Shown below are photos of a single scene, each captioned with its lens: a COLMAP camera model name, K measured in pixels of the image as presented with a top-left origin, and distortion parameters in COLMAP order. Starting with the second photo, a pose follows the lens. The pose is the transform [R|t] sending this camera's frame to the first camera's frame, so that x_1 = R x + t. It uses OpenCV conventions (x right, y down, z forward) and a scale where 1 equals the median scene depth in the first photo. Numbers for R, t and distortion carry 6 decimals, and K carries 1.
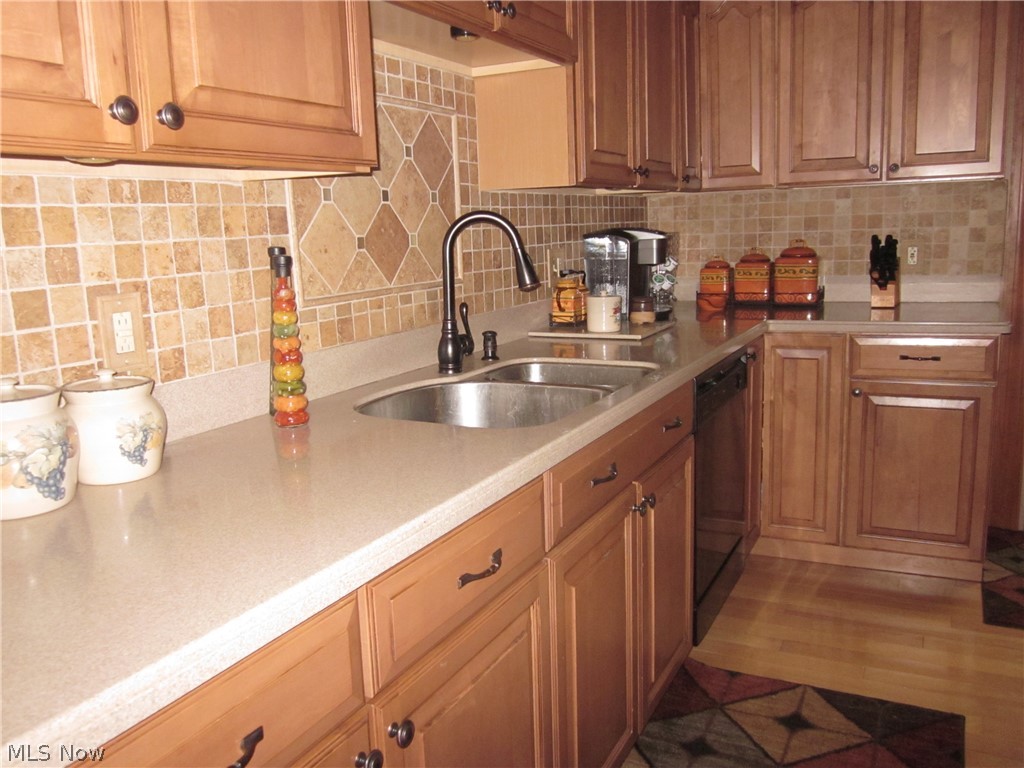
lens RADIAL K [[850.0, 0, 515.6], [0, 850.0, 384.7], [0, 0, 1]] dist [-0.026394, -0.013890]
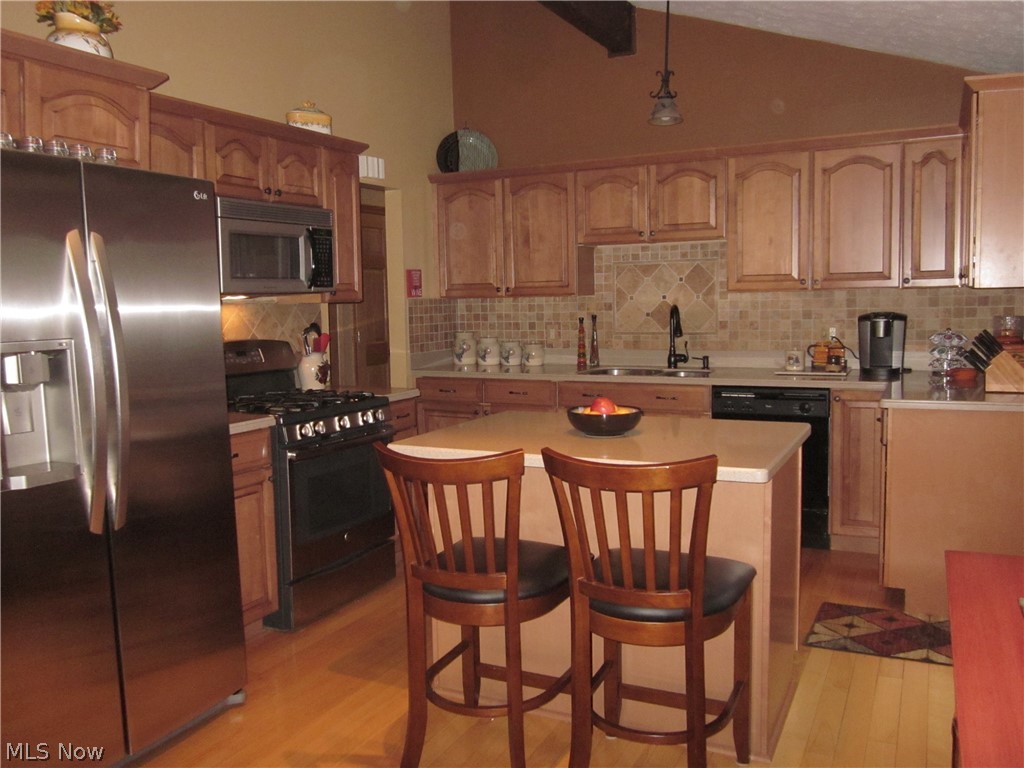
lens RADIAL K [[850.0, 0, 515.6], [0, 850.0, 385.8], [0, 0, 1]] dist [-0.026394, -0.013890]
pose [[0.001823, 0.139747, -0.990186, 2.429556], [-0.161057, 0.977301, 0.137632, -0.236118], [0.986943, 0.159225, 0.024289, 0.509996]]
